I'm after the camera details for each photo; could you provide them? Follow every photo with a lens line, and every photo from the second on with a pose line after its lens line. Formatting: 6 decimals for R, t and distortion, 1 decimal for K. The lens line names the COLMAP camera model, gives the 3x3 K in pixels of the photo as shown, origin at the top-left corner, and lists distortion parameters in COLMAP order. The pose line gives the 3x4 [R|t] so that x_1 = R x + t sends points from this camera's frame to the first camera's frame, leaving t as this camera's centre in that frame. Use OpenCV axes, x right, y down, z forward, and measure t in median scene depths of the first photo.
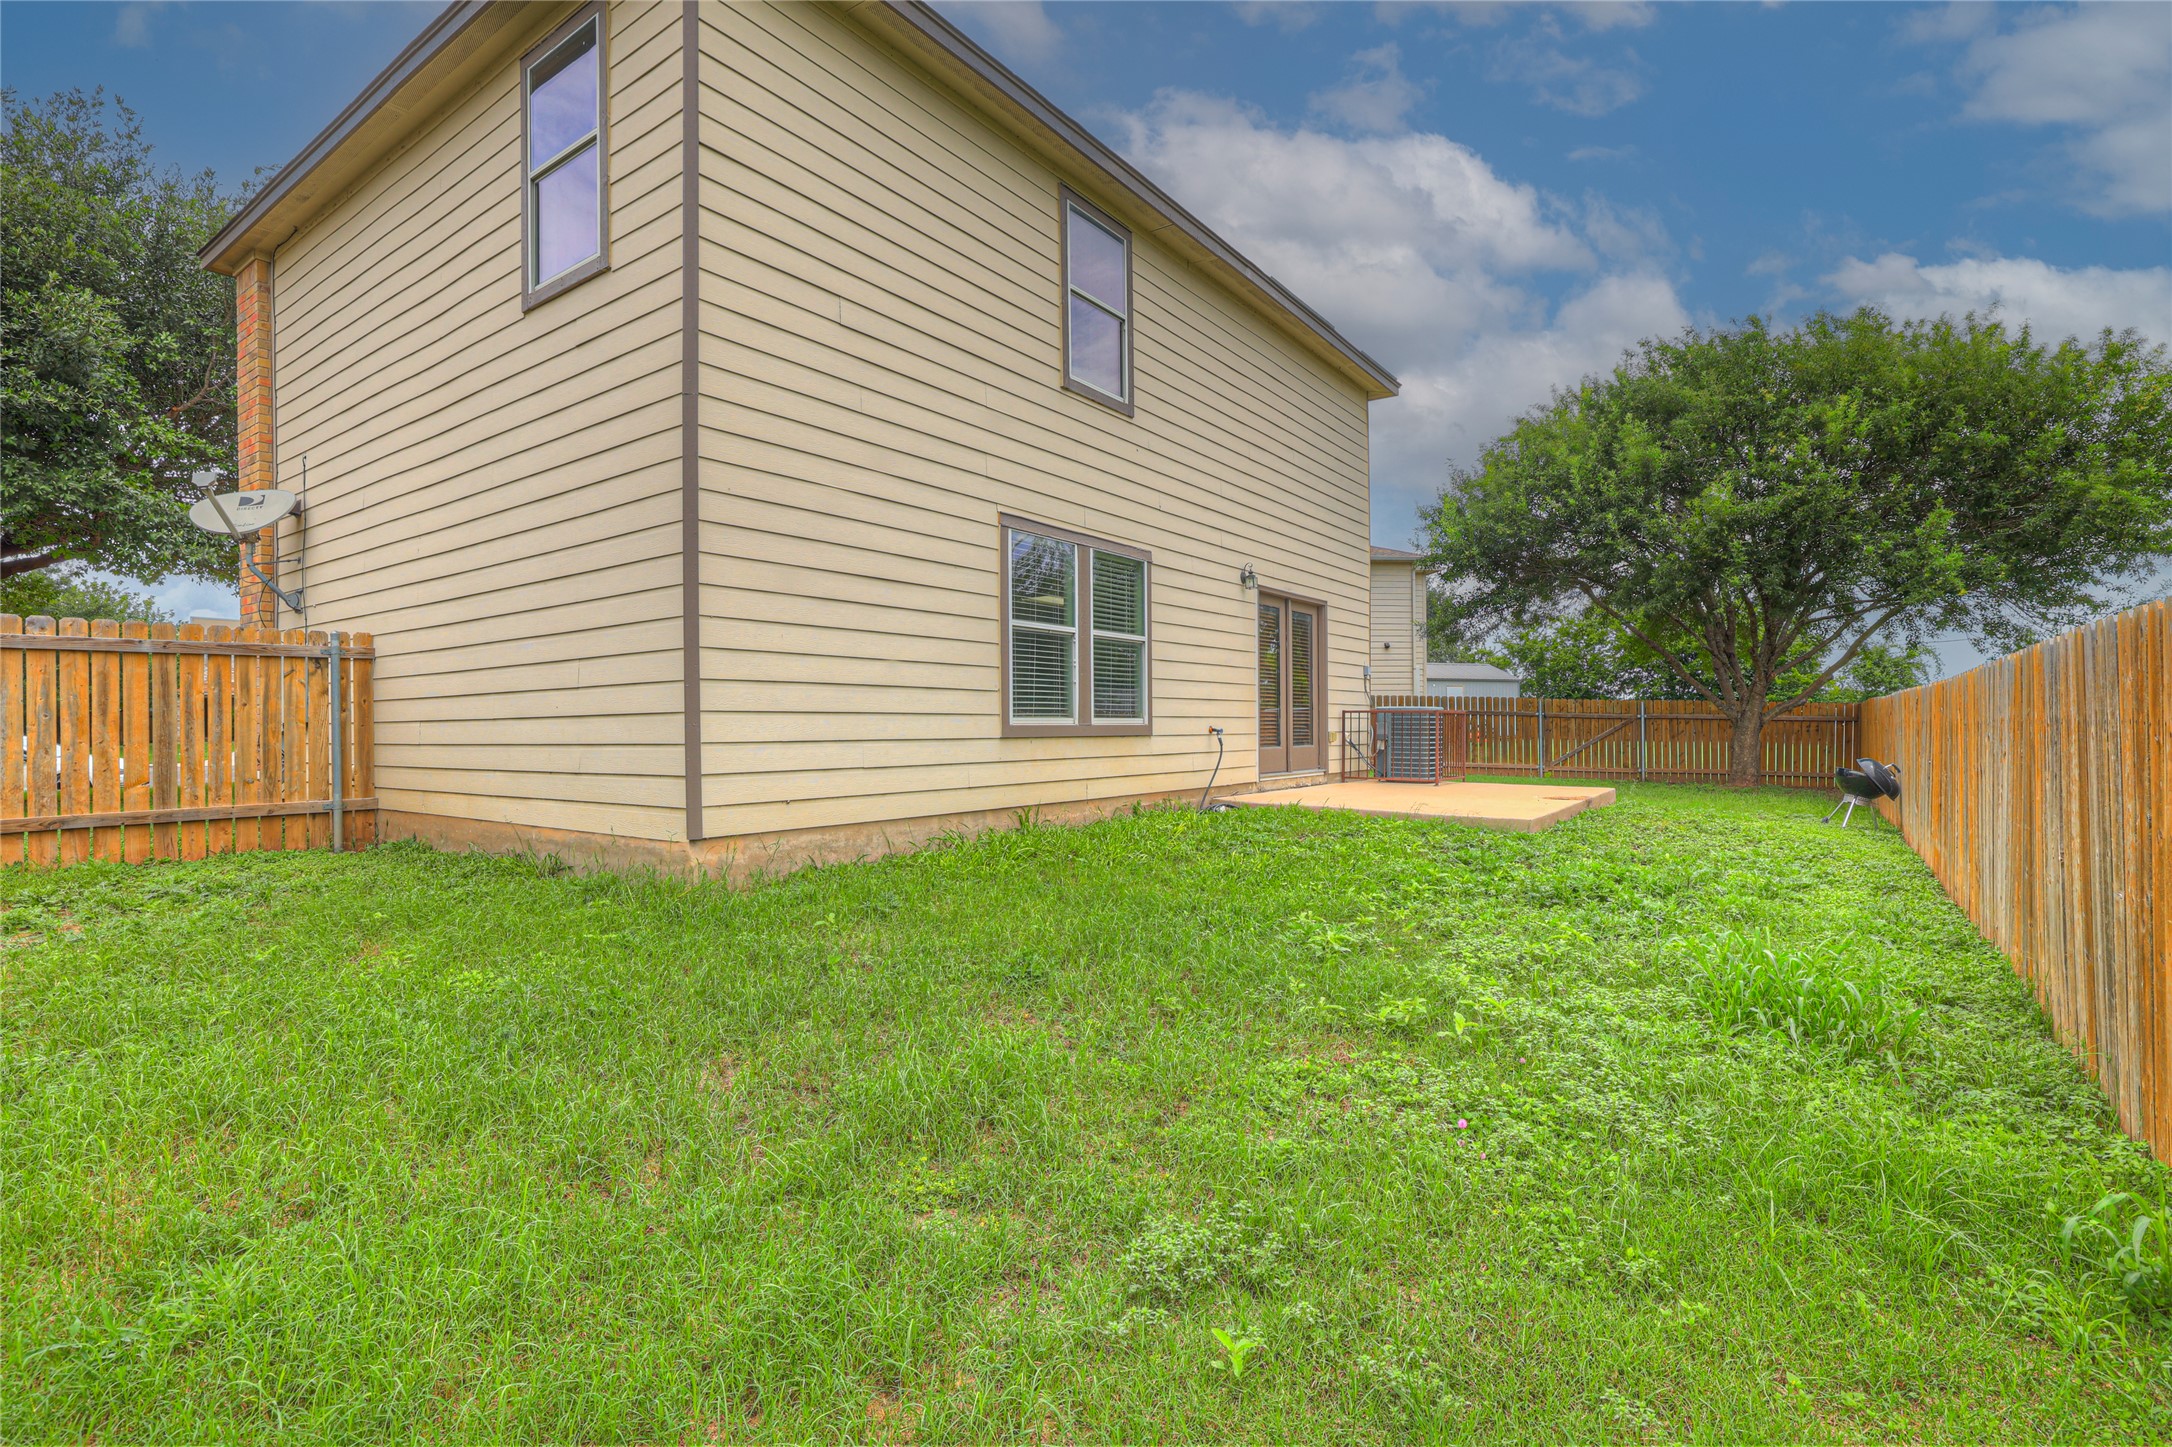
lens RADIAL K [[1021.7, 0, 1070.8], [0, 1021.7, 729.9], [0, 0, 1]] dist [-0.047696, 0.023203]
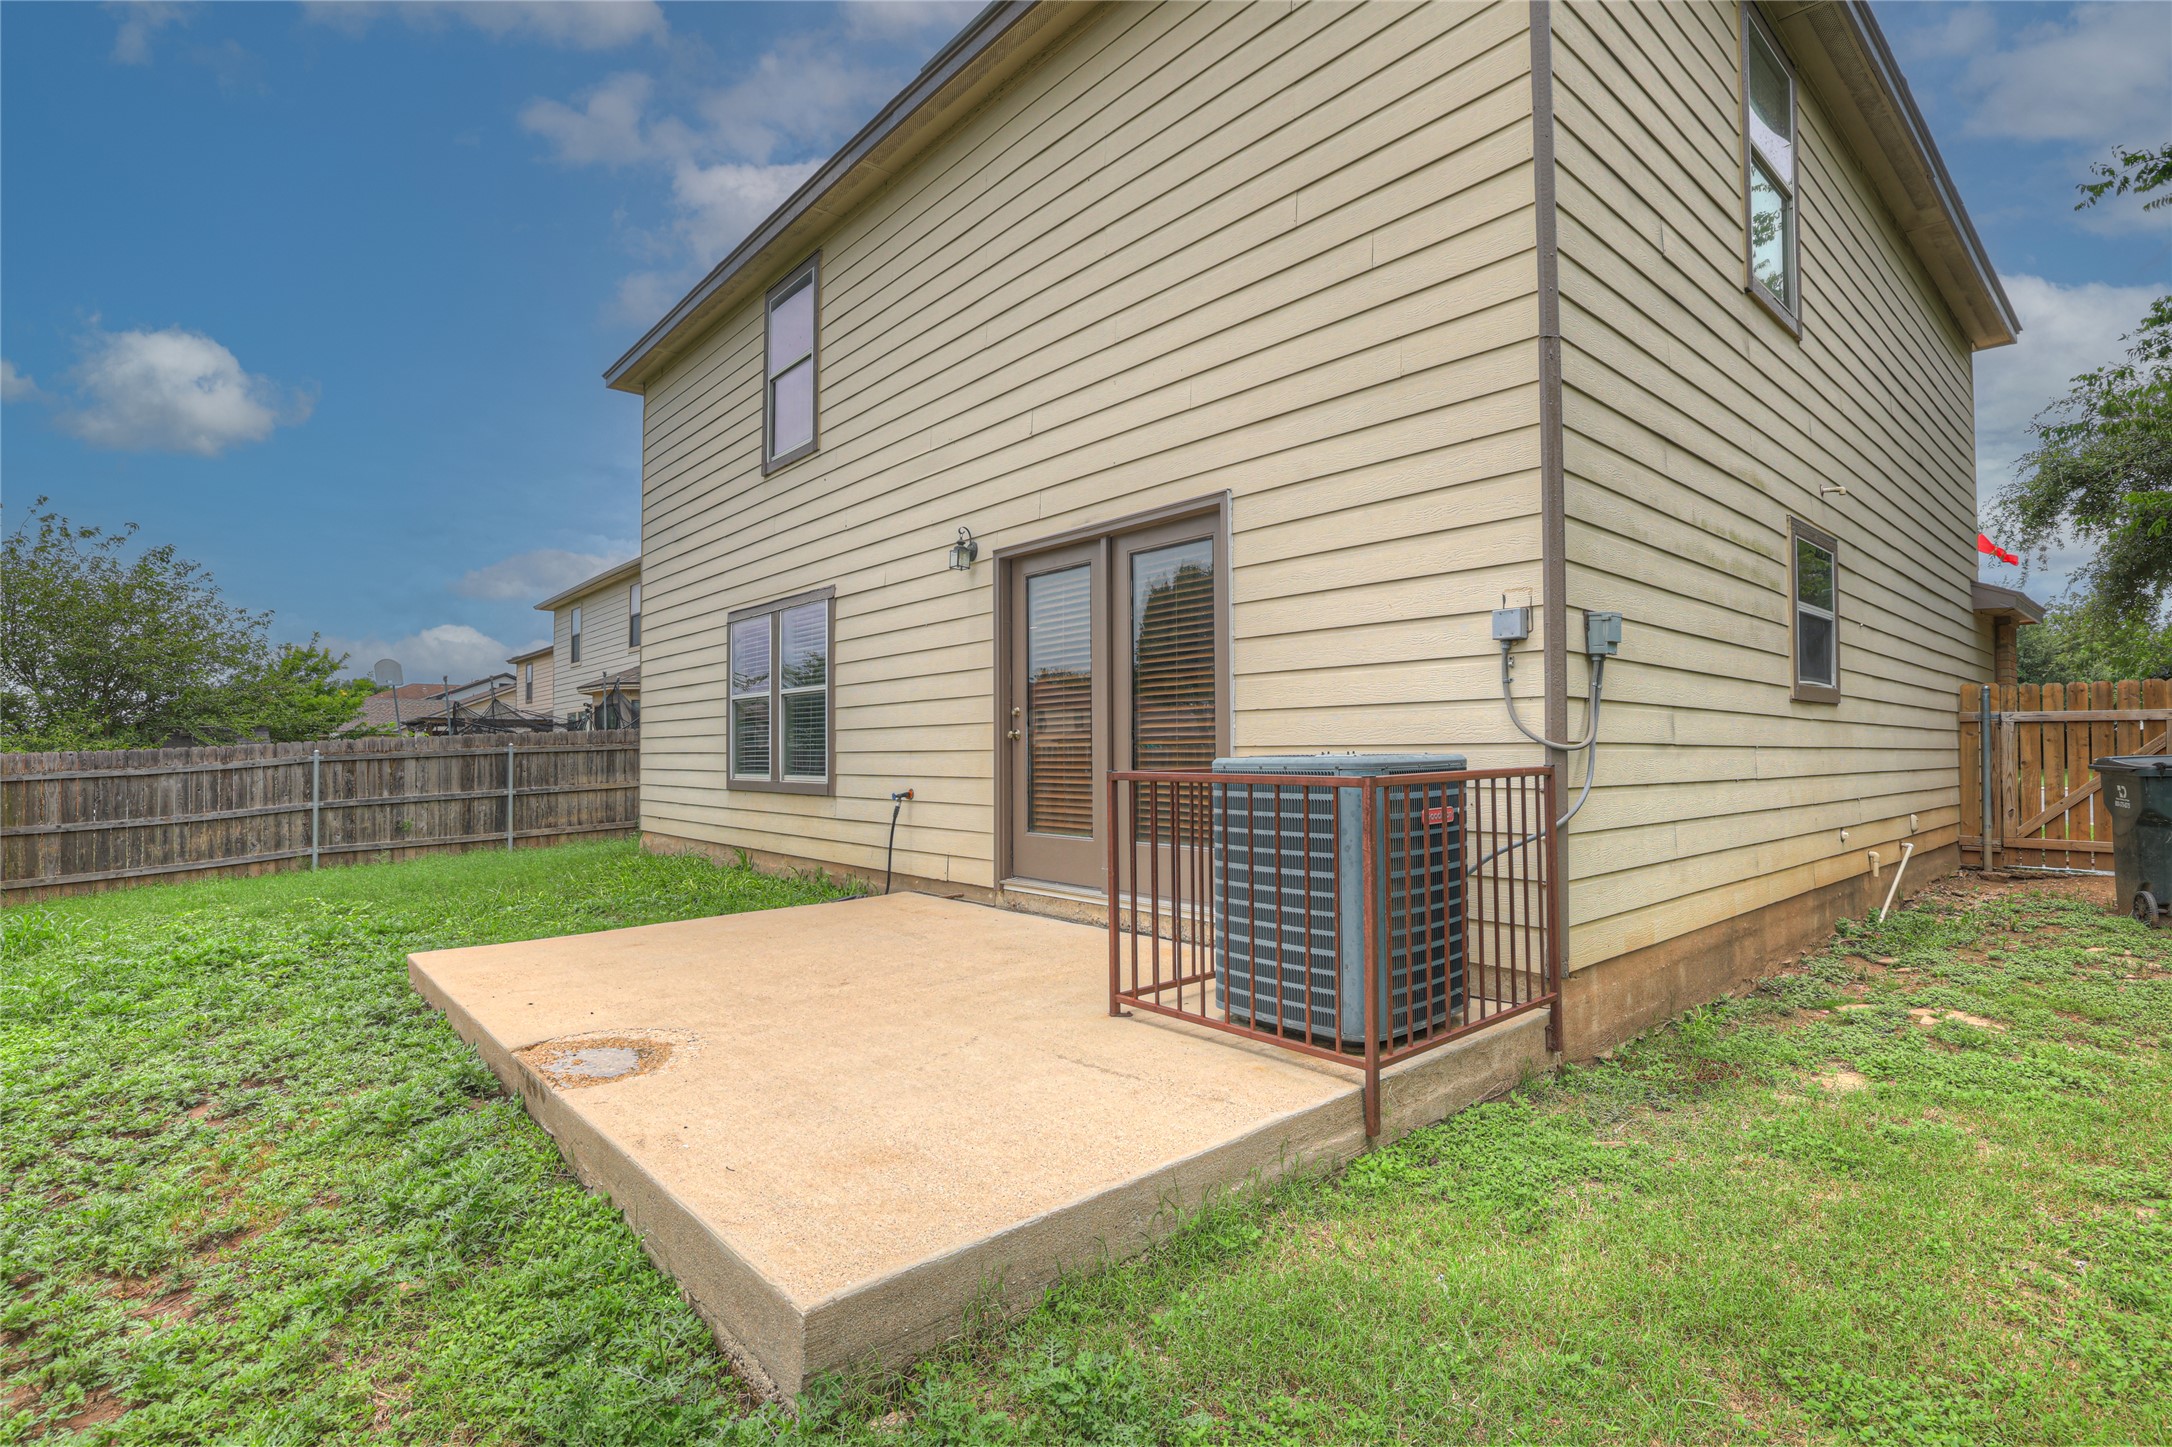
lens RADIAL K [[1021.7, 0, 1070.8], [0, 1021.7, 729.9], [0, 0, 1]] dist [-0.047696, 0.023203]
pose [[-0.218885, -0.015309, -0.975631, 0.404070], [0.005565, 0.999841, -0.016938, -0.016124], [0.975735, -0.009137, -0.218765, 0.635446]]
